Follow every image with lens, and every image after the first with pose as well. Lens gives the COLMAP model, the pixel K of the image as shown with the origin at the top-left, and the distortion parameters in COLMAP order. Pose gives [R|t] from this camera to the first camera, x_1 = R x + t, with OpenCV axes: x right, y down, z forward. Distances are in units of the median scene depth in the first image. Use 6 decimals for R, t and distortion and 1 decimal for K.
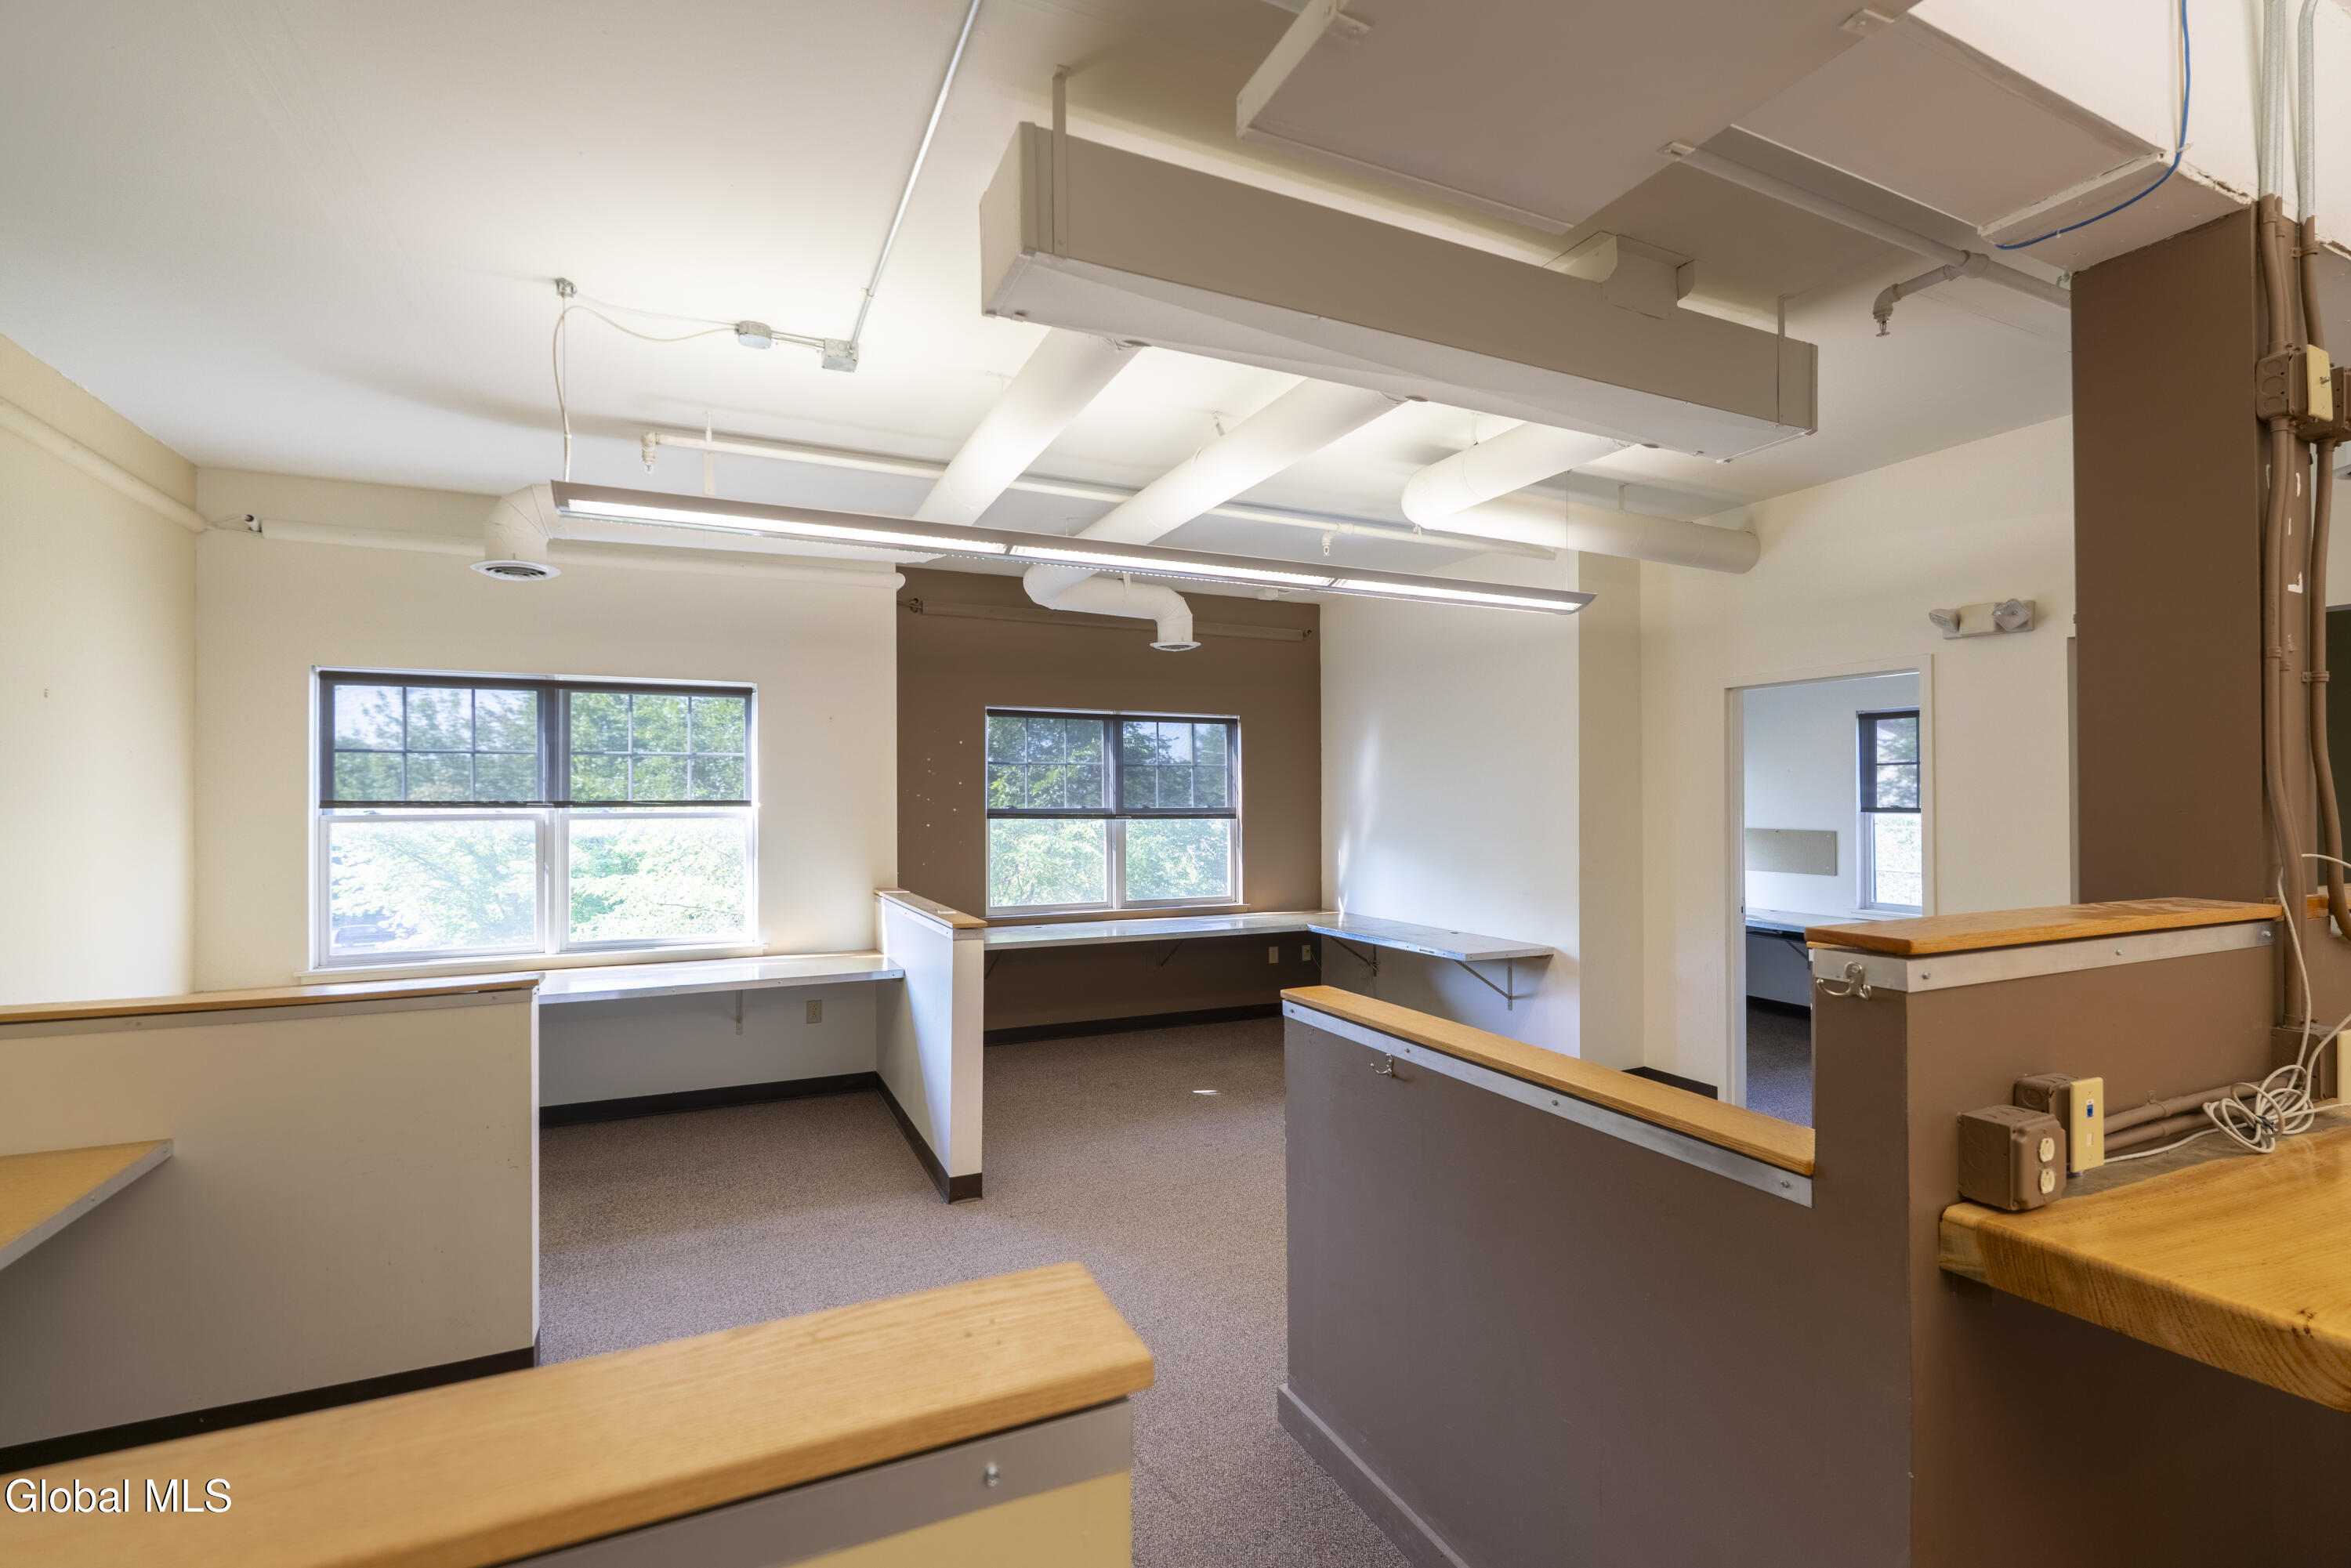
lens RADIAL K [[1022.9, 0, 1189.2], [0, 1022.9, 794.0], [0, 0, 1]] dist [-0.001896, -0.000619]
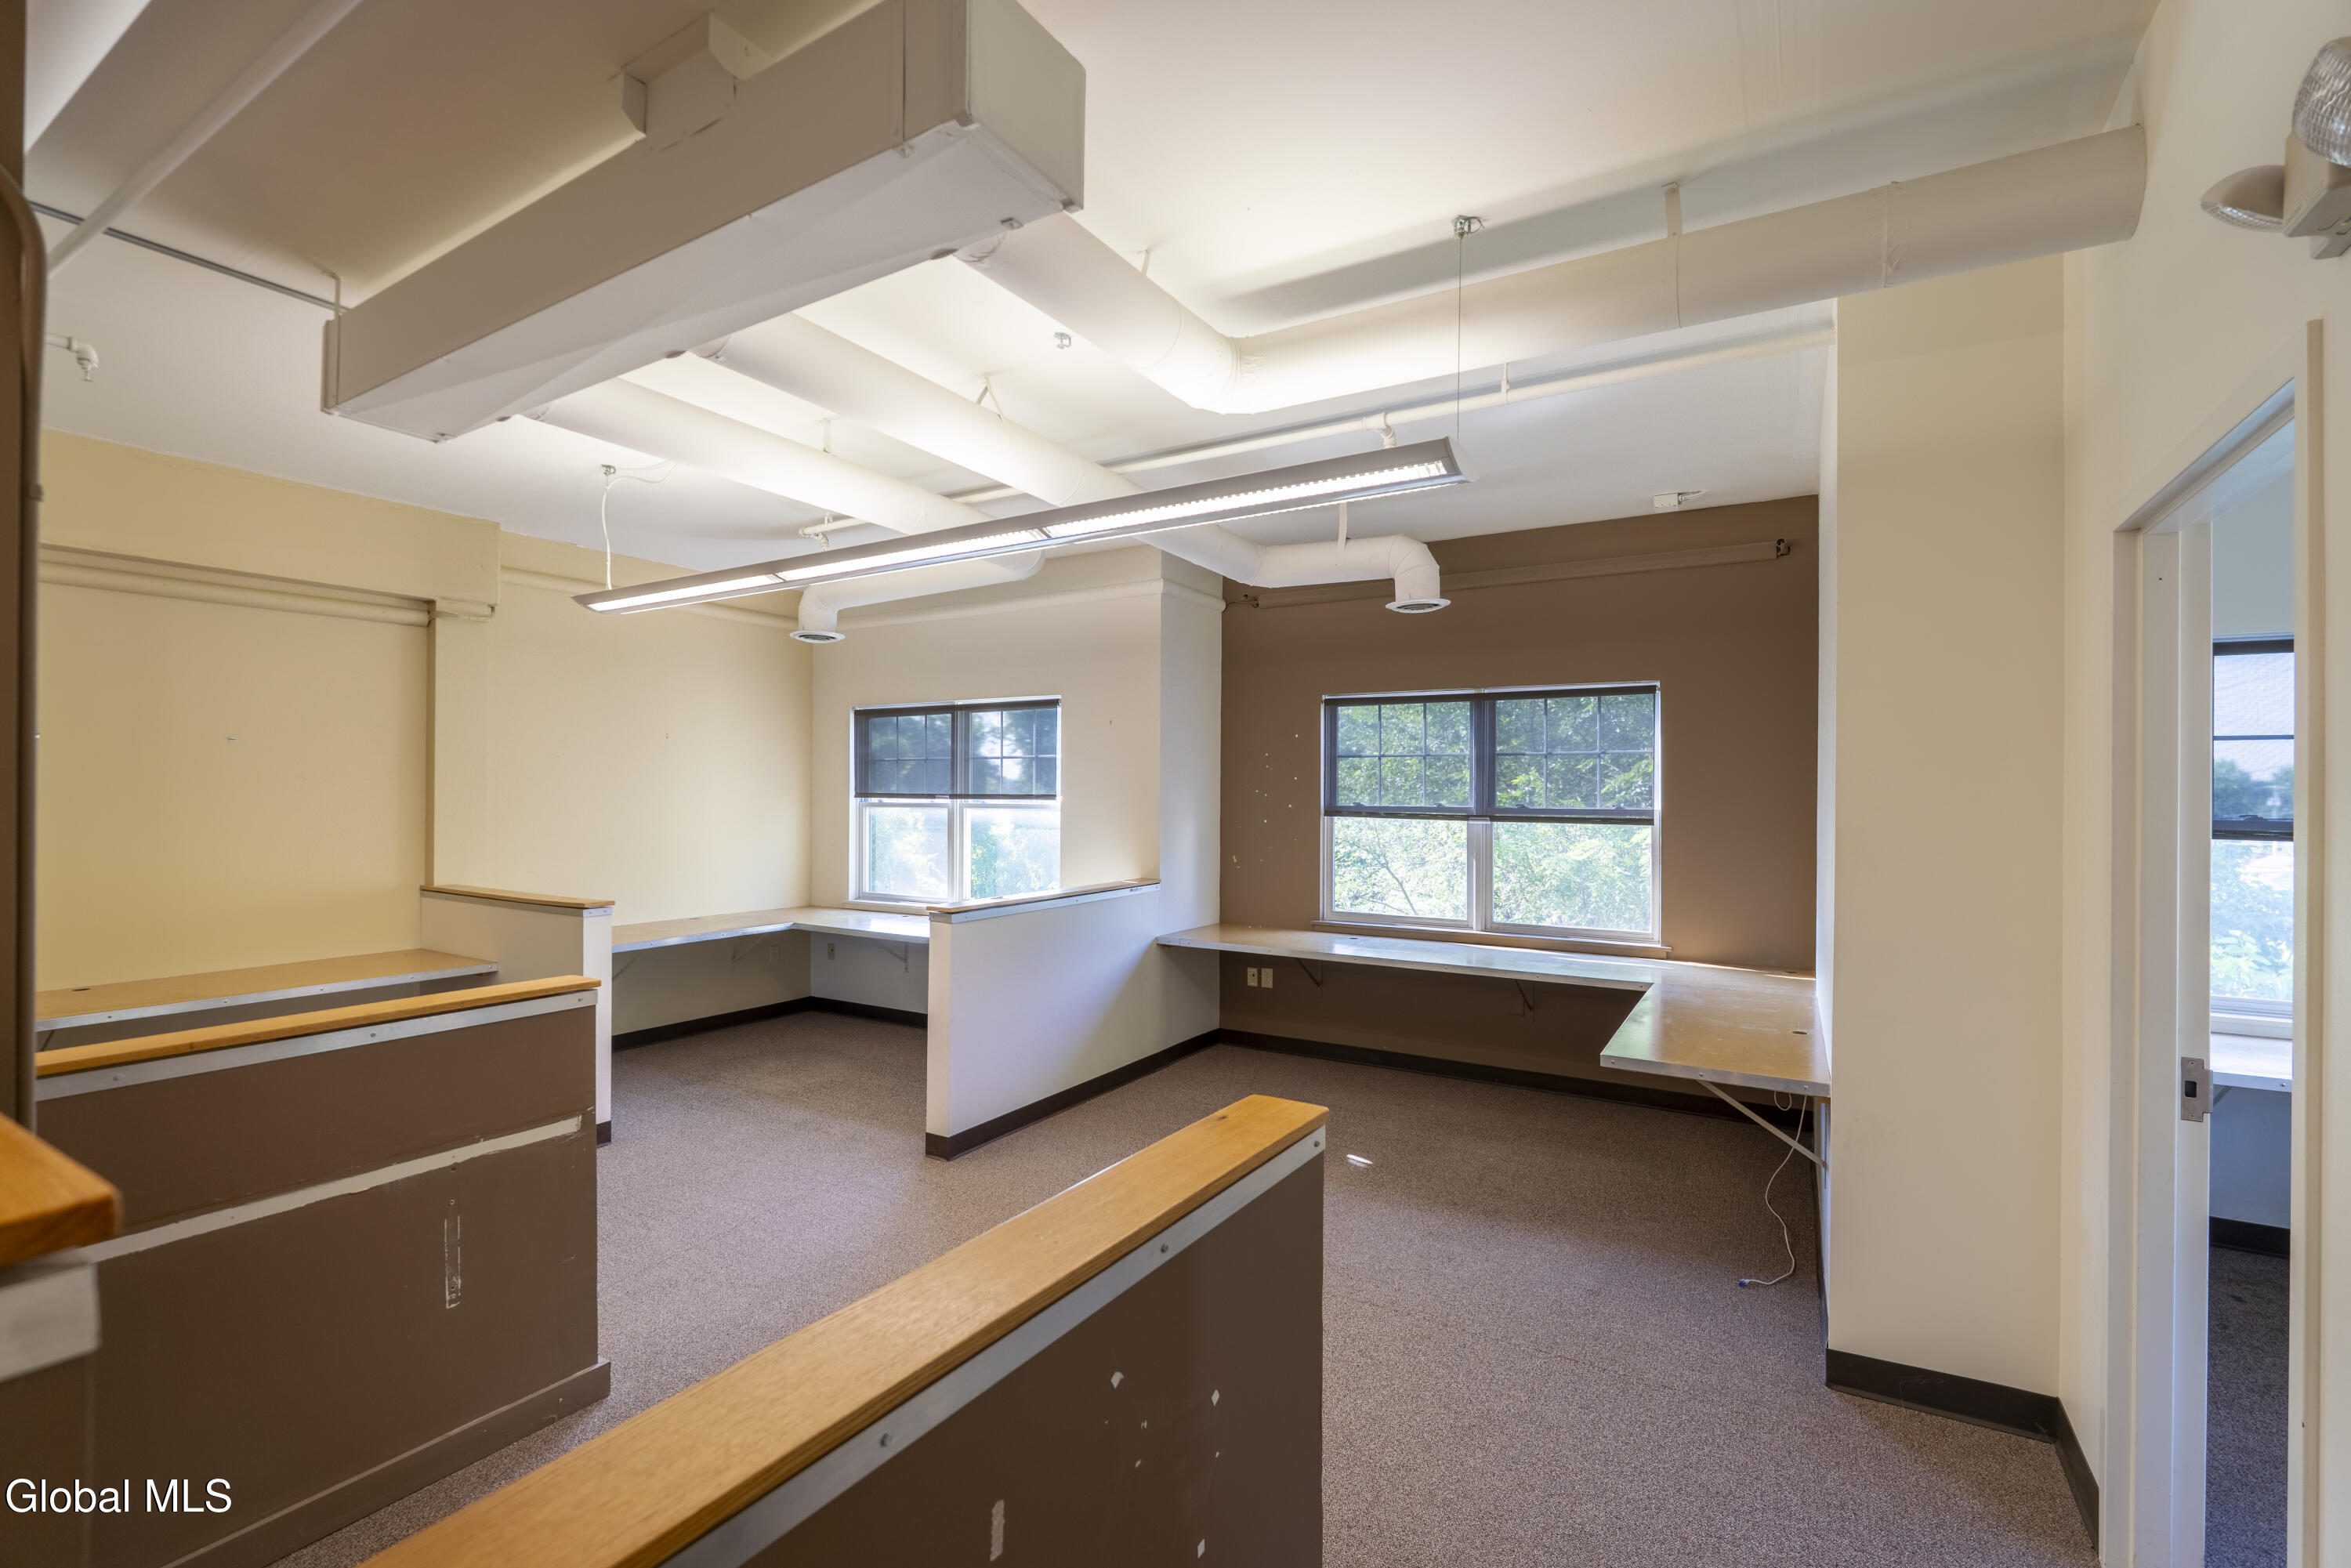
lens RADIAL K [[1022.9, 0, 1183.0], [0, 1022.9, 775.6], [0, 0, 1]] dist [-0.001896, -0.000619]
pose [[0.551062, -0.010768, -0.834395, 0.553730], [-0.003082, 0.999884, -0.014939, 0.001253], [0.834459, 0.010804, 0.550965, 0.398141]]
